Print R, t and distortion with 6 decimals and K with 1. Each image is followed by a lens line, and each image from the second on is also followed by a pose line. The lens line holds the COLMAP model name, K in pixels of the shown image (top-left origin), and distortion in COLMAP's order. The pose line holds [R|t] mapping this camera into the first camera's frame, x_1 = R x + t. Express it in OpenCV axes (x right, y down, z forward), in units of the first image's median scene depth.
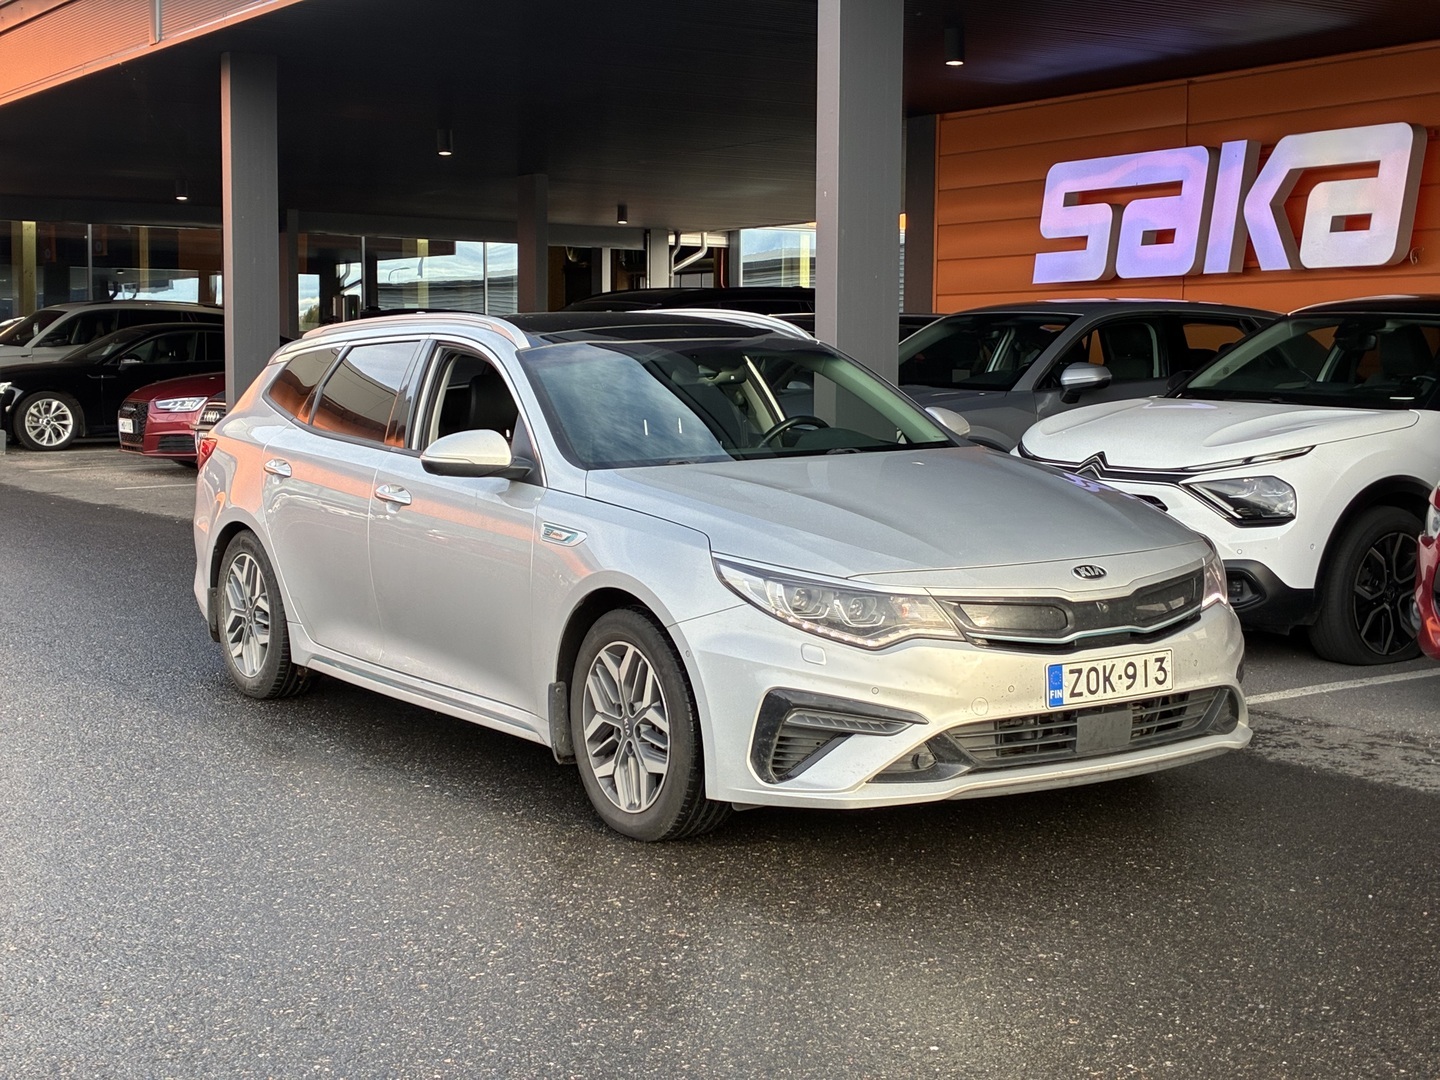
lens RADIAL K [[2160.8, 0, 720.4], [0, 2160.8, 544.4], [0, 0, 1]] dist [0.045660, 0.000000]
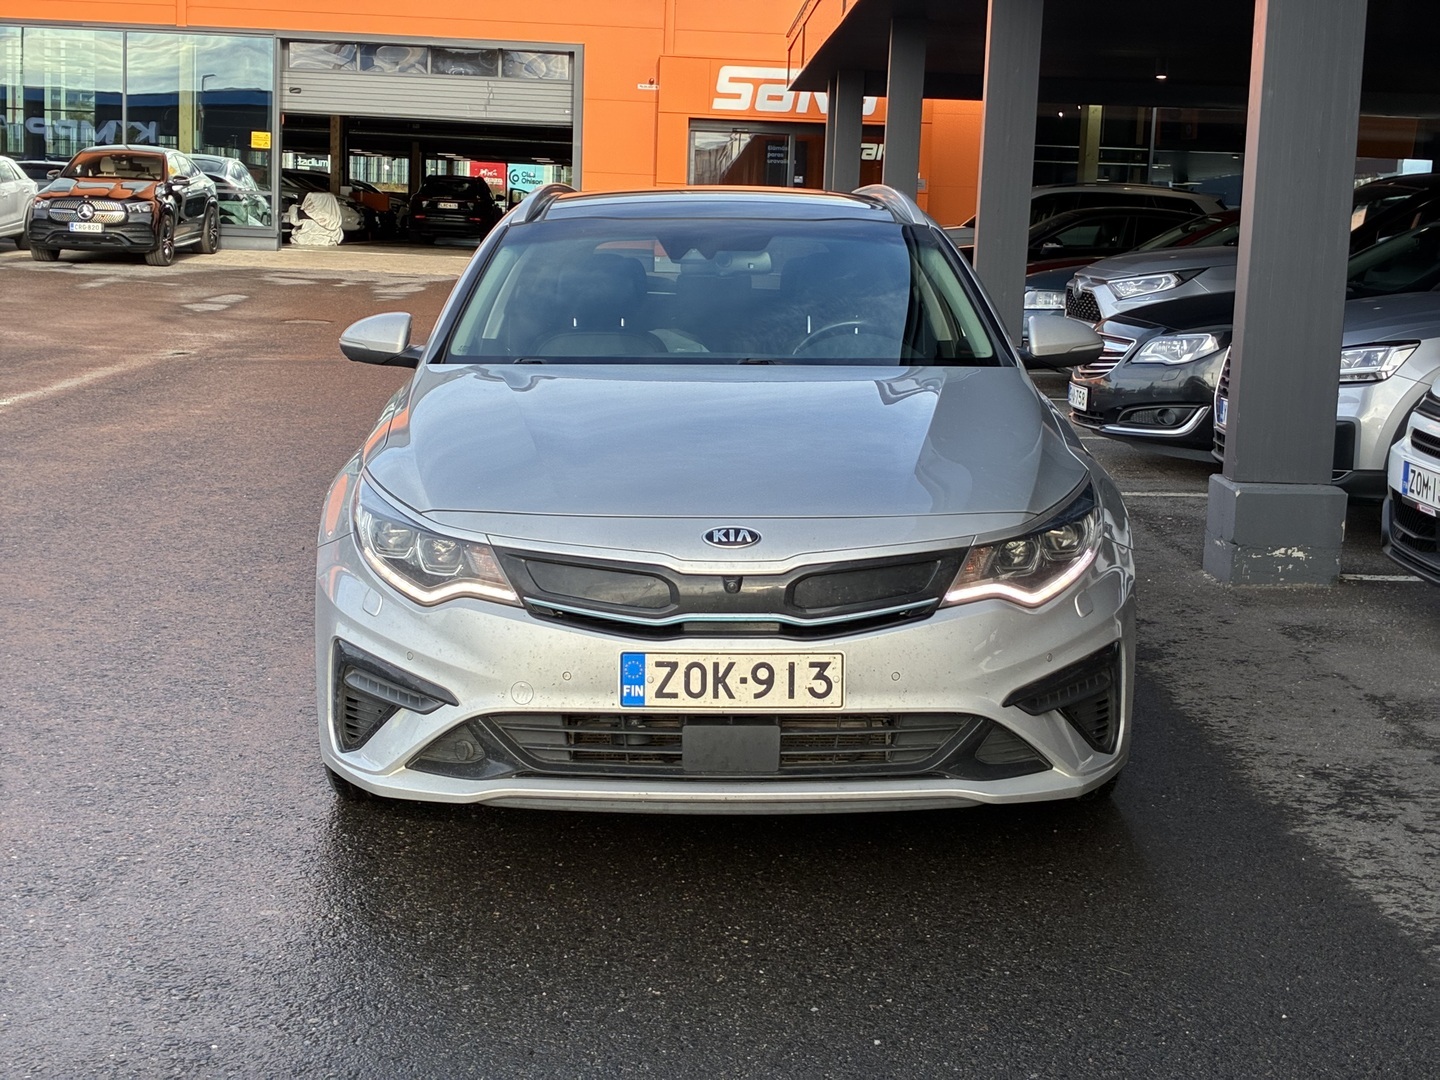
lens RADIAL K [[2160.8, 0, 720.9], [0, 2160.8, 534.0], [0, 0, 1]] dist [0.045660, 0.000000]
pose [[0.845557, 0.098811, -0.524661, 0.567163], [-0.074560, 0.994948, 0.067219, -0.038617], [0.528653, -0.017719, 0.848653, 0.366840]]
